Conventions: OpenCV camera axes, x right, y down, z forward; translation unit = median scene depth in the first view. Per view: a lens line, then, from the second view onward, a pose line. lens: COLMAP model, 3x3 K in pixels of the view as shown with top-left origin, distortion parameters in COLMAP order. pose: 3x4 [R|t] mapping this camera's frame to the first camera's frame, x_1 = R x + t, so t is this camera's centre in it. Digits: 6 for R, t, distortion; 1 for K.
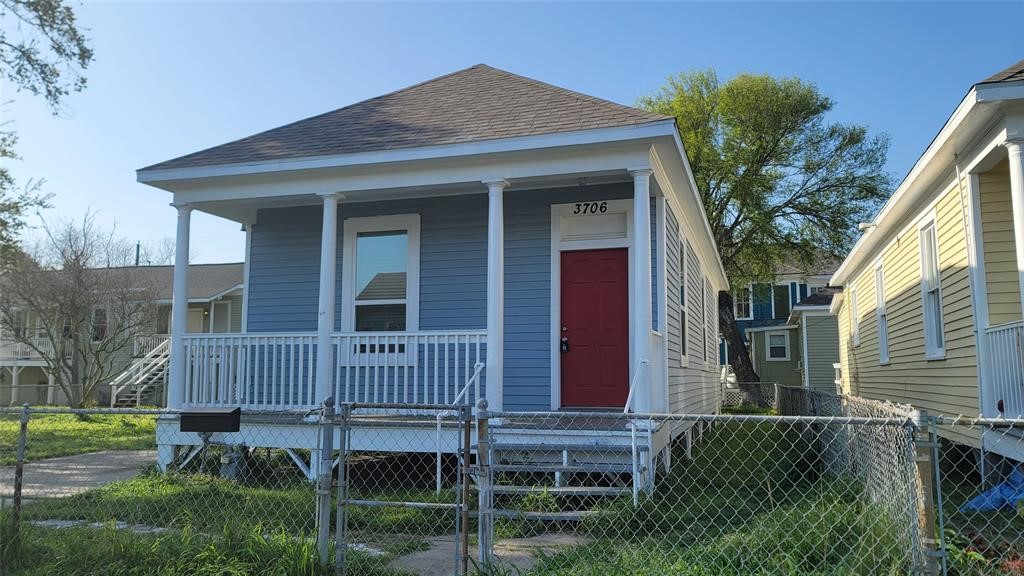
lens RADIAL K [[828.6, 0, 512.3], [0, 828.6, 287.5], [0, 0, 1]] dist [-0.010125, -0.002686]
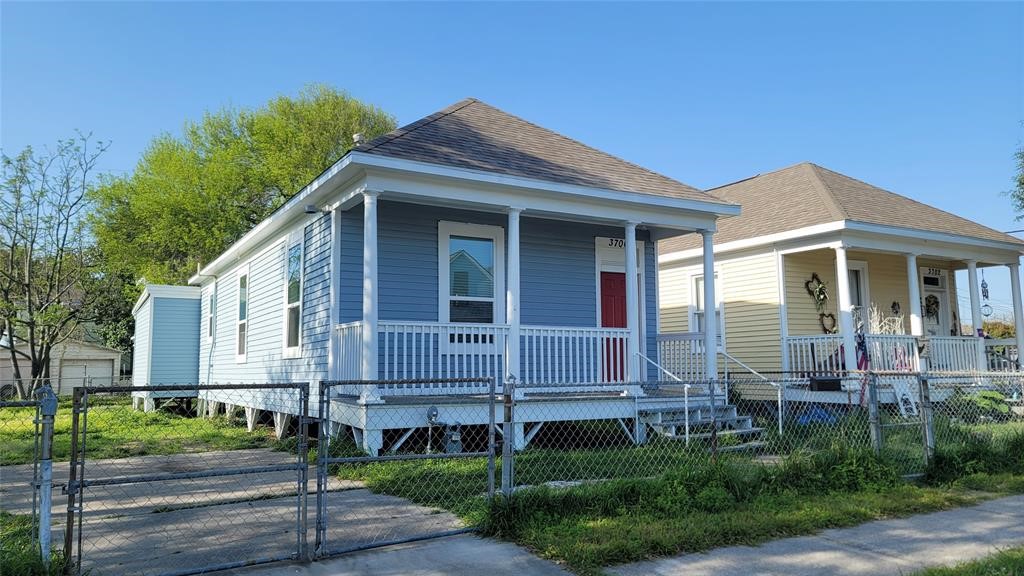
lens RADIAL K [[748.5, 0, 510.9], [0, 748.5, 285.4], [0, 0, 1]] dist [-0.001601, 0.000146]
pose [[0.688978, 0.073329, 0.721063, -0.901834], [-0.078239, 0.996580, -0.026590, 0.023412], [-0.720547, -0.038095, 0.692359, 0.231017]]
